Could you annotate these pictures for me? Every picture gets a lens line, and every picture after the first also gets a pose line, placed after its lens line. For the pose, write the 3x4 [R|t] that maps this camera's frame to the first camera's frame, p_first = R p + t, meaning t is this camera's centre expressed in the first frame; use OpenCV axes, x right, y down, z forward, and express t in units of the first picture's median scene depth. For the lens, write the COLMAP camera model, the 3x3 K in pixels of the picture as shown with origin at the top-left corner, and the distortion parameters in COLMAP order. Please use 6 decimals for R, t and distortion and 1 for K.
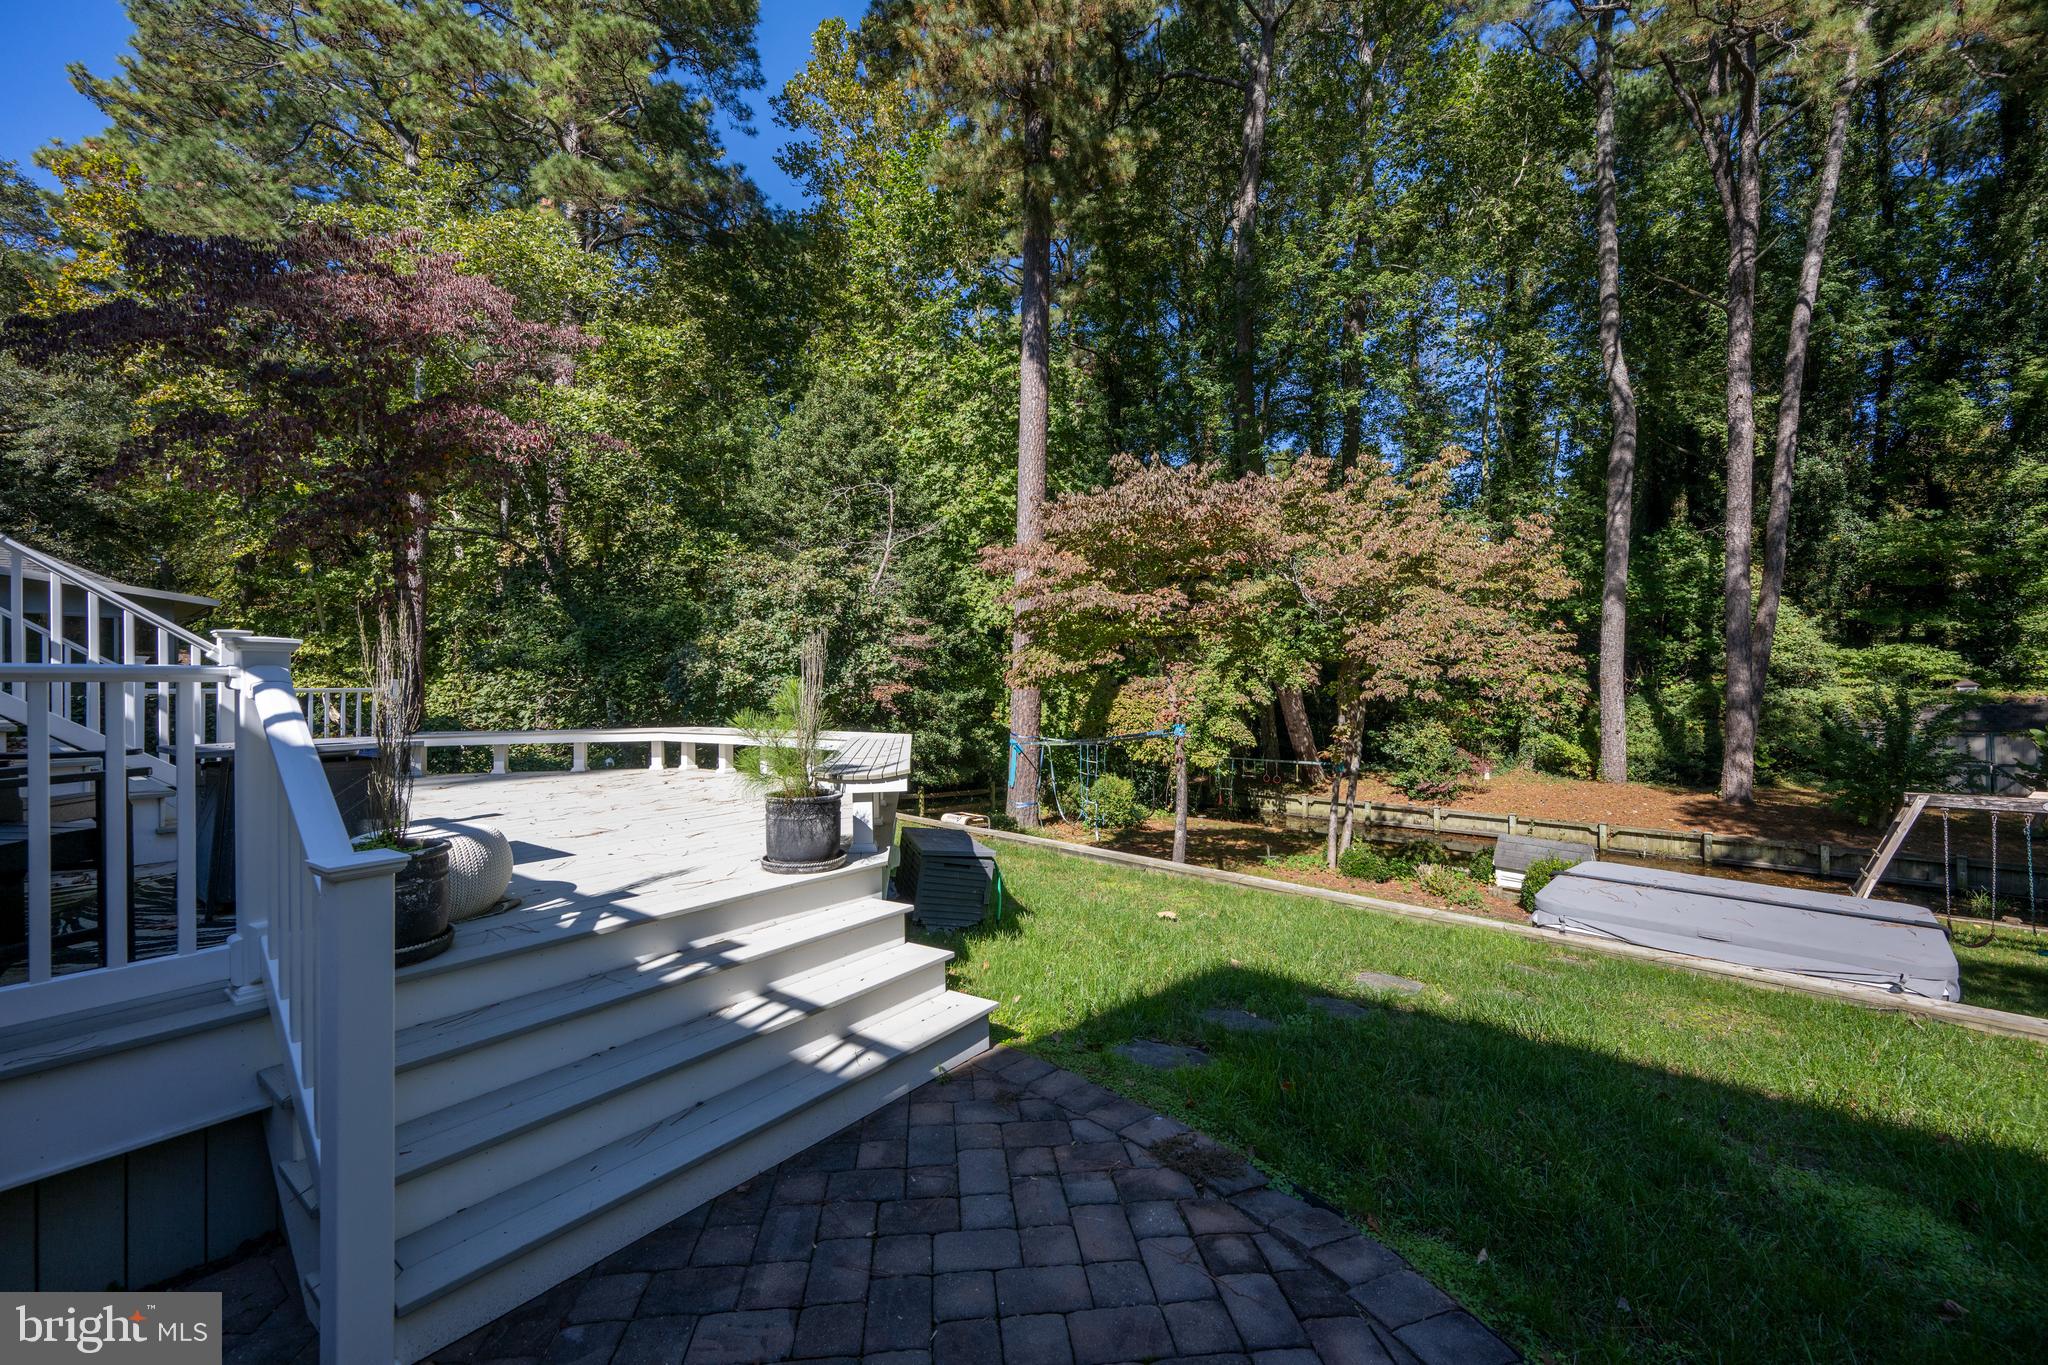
lens RADIAL K [[799.0, 0, 1029.8], [0, 799.0, 681.8], [0, 0, 1]] dist [-0.001563, -0.000132]
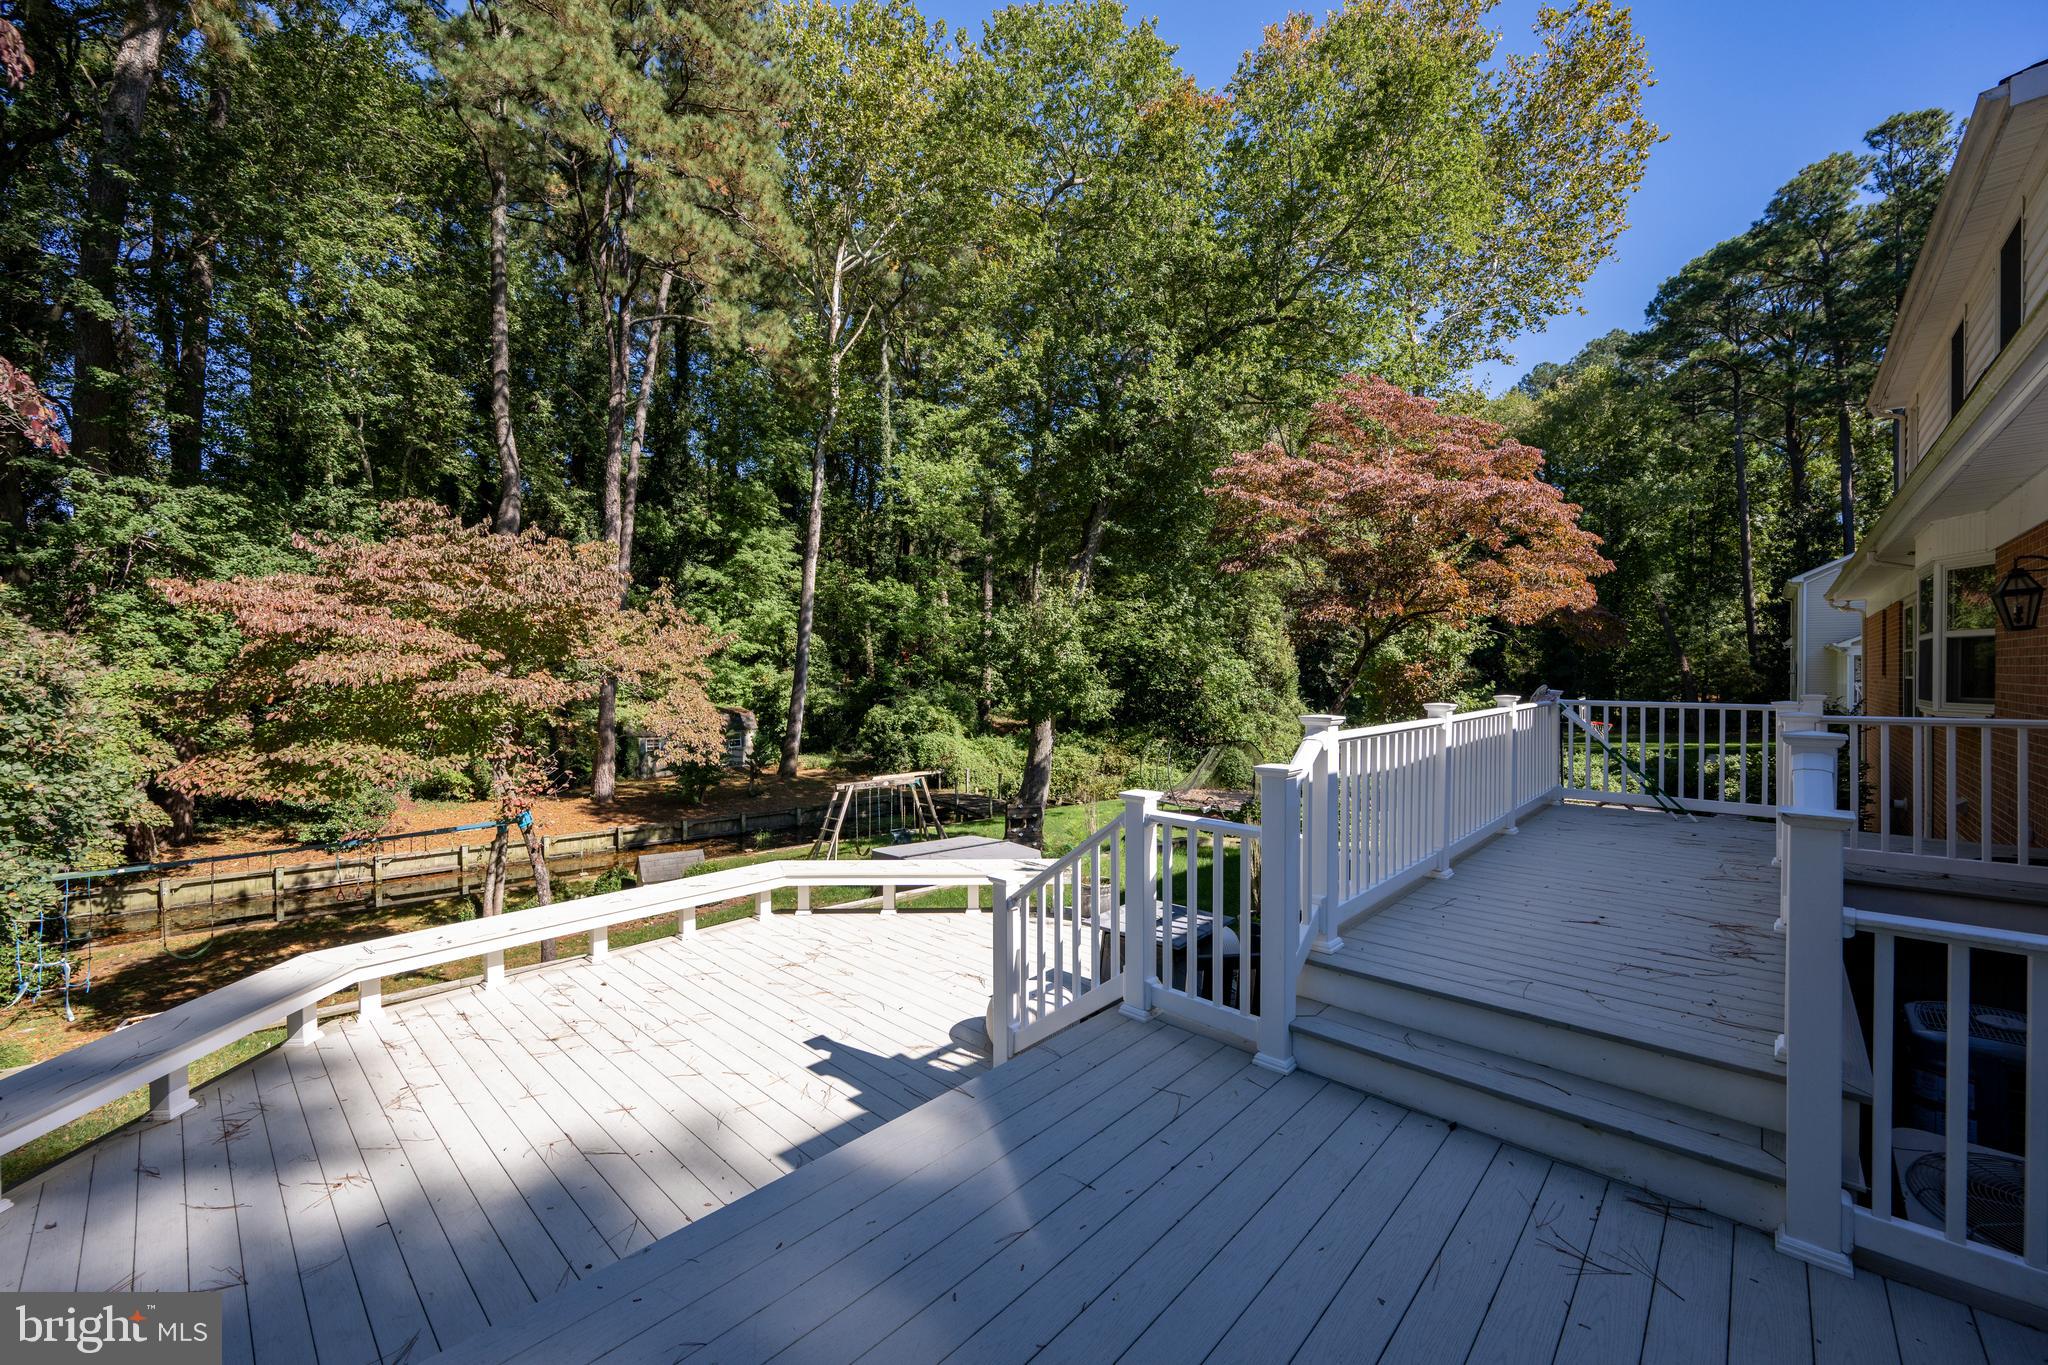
lens RADIAL K [[799.0, 0, 1029.8], [0, 799.0, 681.8], [0, 0, 1]] dist [-0.001563, -0.000132]
pose [[0.119186, -0.004804, 0.992860, -0.355245], [-0.000092, 0.999988, 0.004849, -0.054977], [-0.992872, -0.000670, 0.119184, 0.136435]]
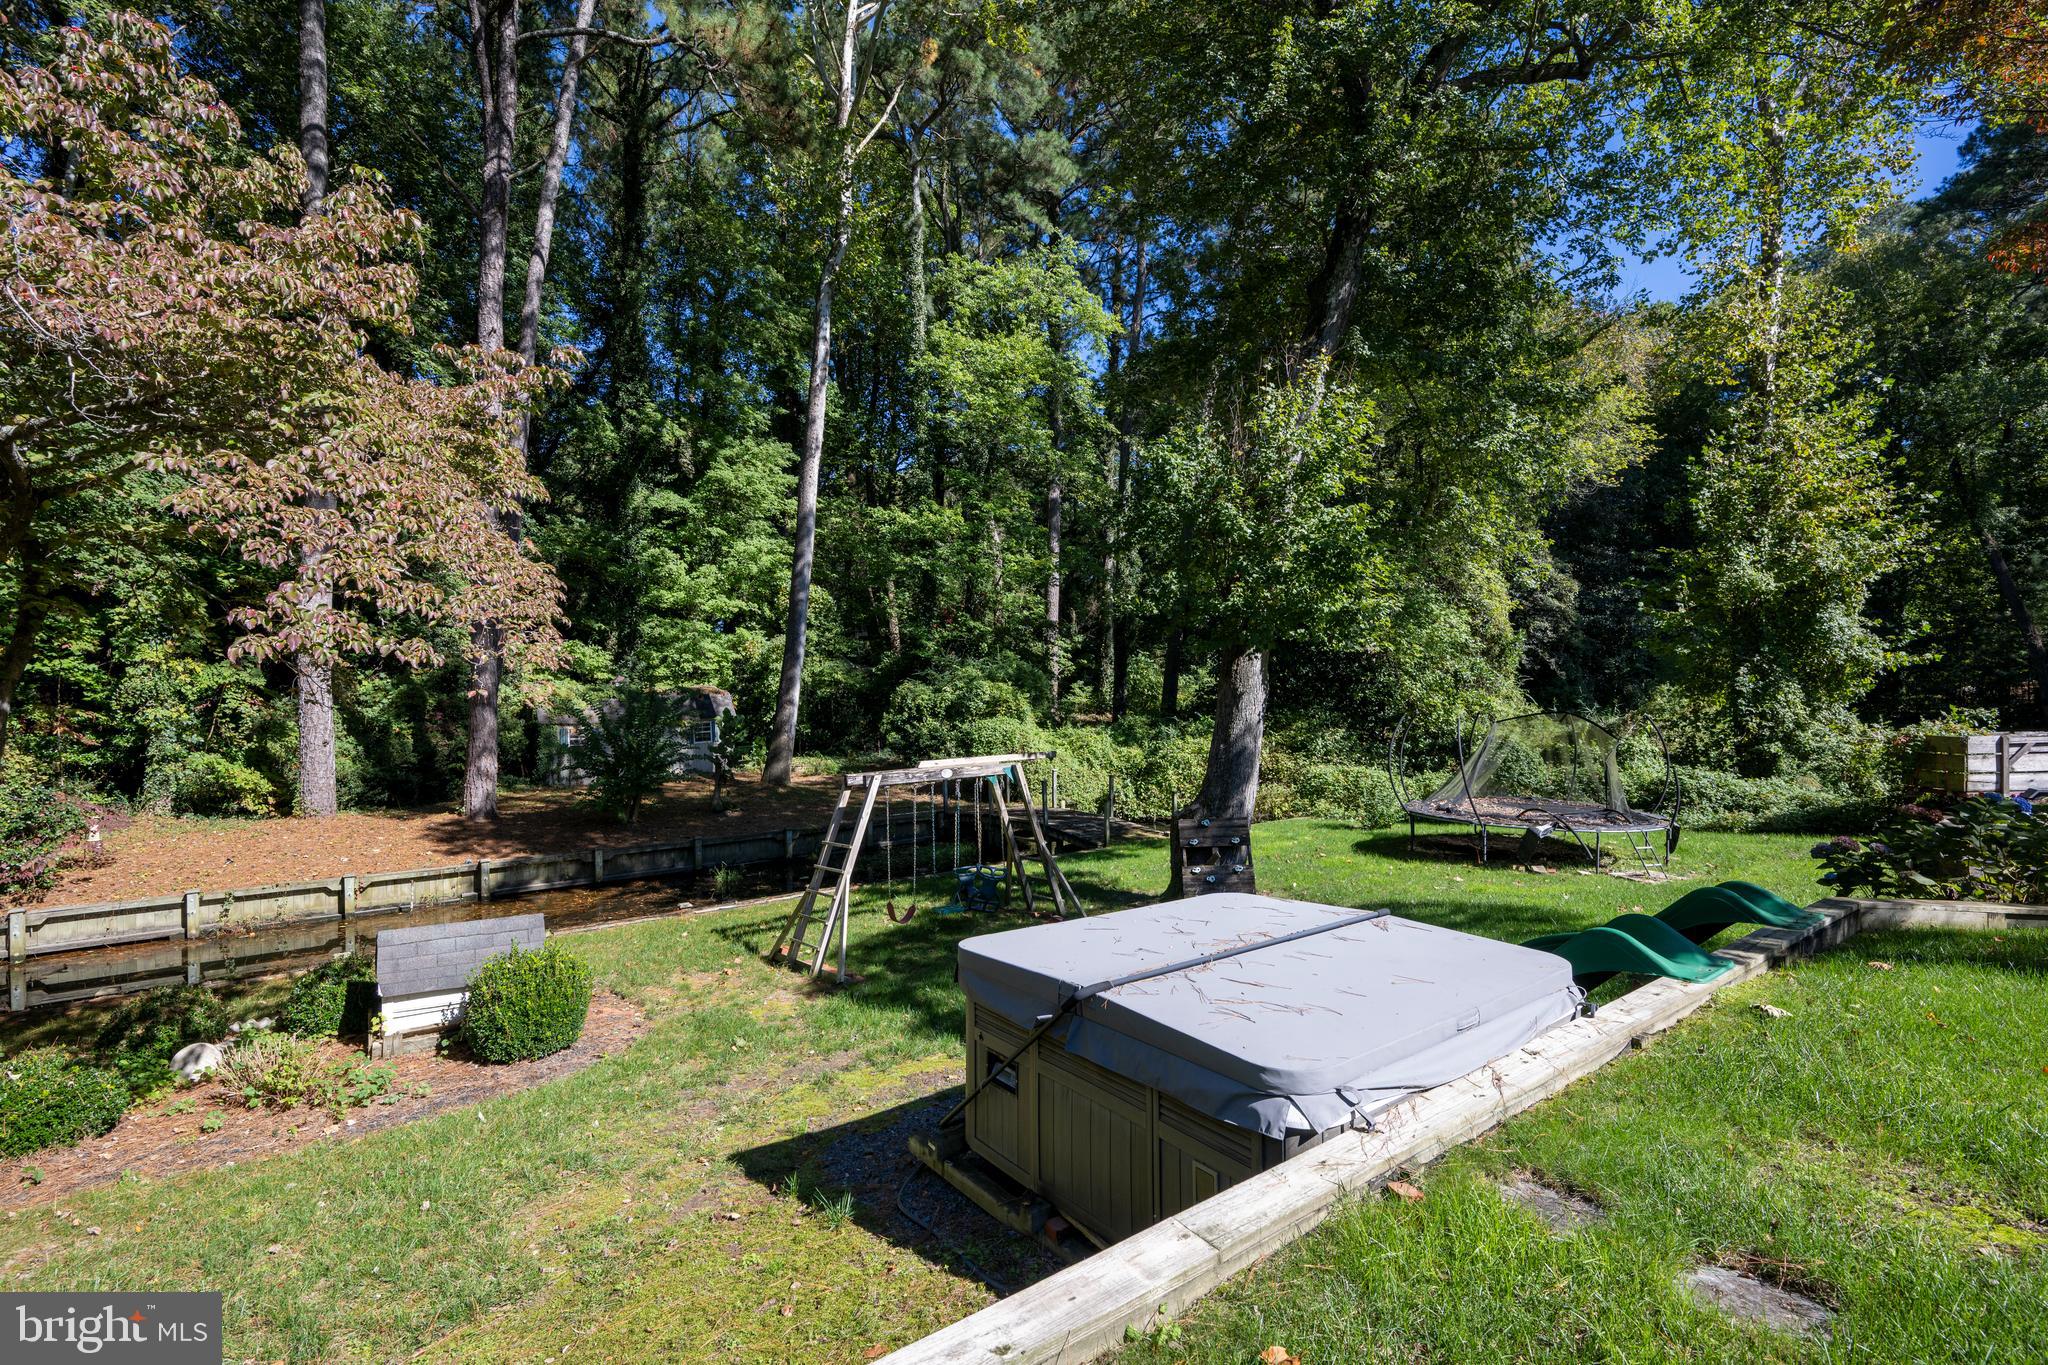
lens RADIAL K [[914.4, 0, 1035.7], [0, 914.4, 681.6], [0, 0, 1]] dist [0.000292, -0.000097]
pose [[0.157977, 0.005901, 0.987425, 0.033863], [0.003340, 0.999973, -0.006510, 0.017005], [-0.987437, 0.004326, 0.157953, 0.277181]]
